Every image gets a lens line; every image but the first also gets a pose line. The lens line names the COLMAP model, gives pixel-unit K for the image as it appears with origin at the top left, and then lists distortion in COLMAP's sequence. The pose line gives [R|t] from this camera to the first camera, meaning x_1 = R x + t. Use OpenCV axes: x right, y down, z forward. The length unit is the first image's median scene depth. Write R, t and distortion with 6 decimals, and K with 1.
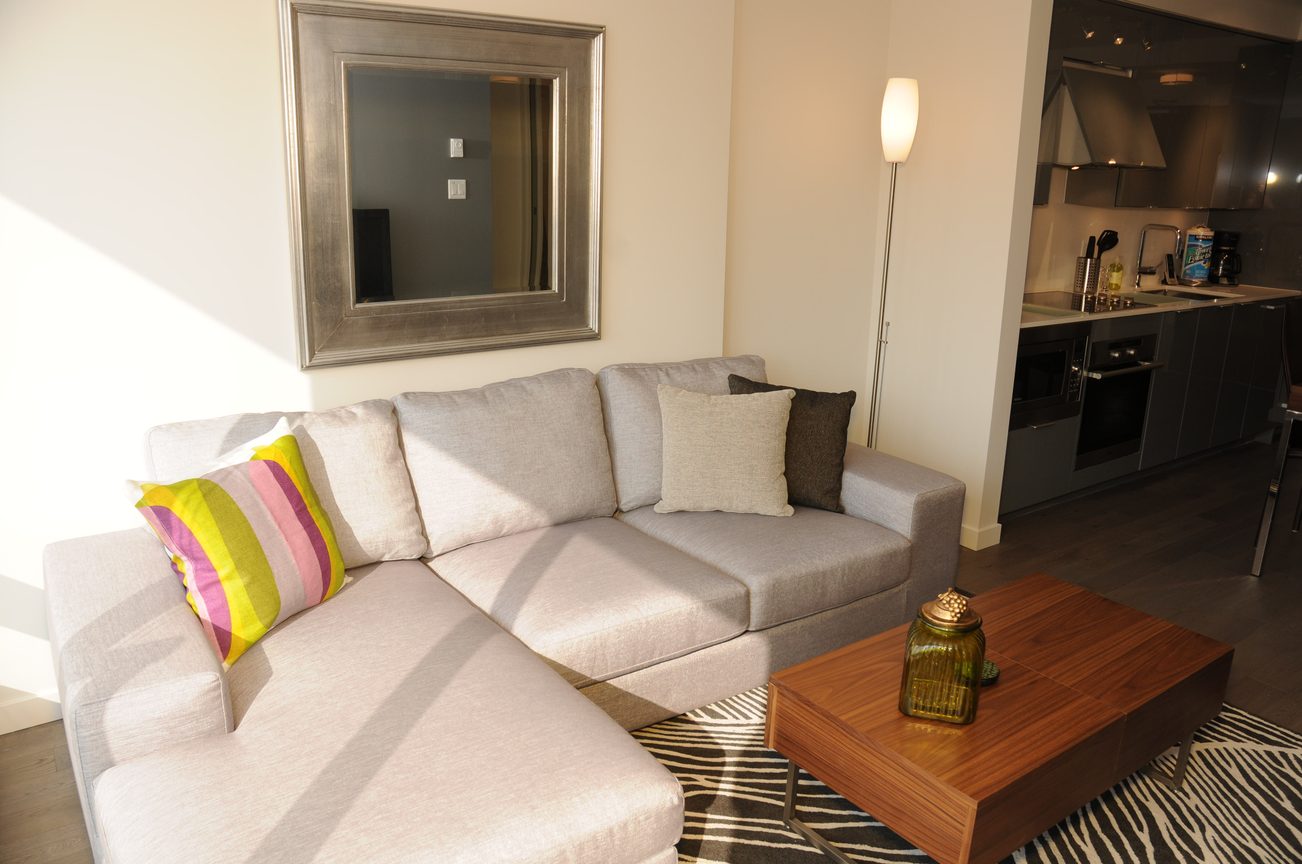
lens RADIAL K [[967.7, 0, 646.0], [0, 967.7, 436.7], [0, 0, 1]] dist [-0.153350, 0.112987]
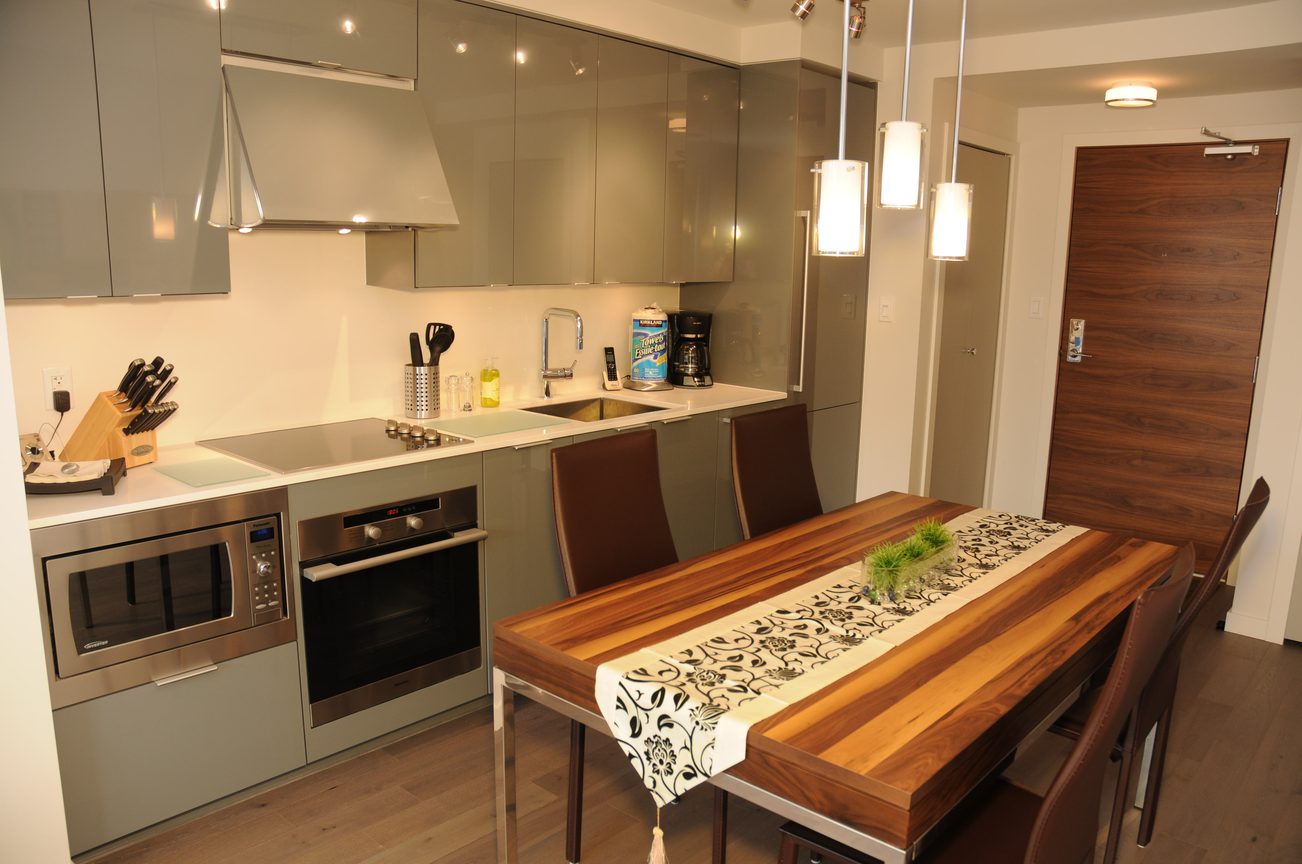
lens RADIAL K [[967.7, 0, 653.9], [0, 967.7, 433.6], [0, 0, 1]] dist [-0.153350, 0.112987]
pose [[0.971964, -0.042425, 0.231269, 0.437175], [0.061220, 0.995325, -0.074702, -0.075302], [-0.227019, 0.086766, 0.970018, 0.285739]]
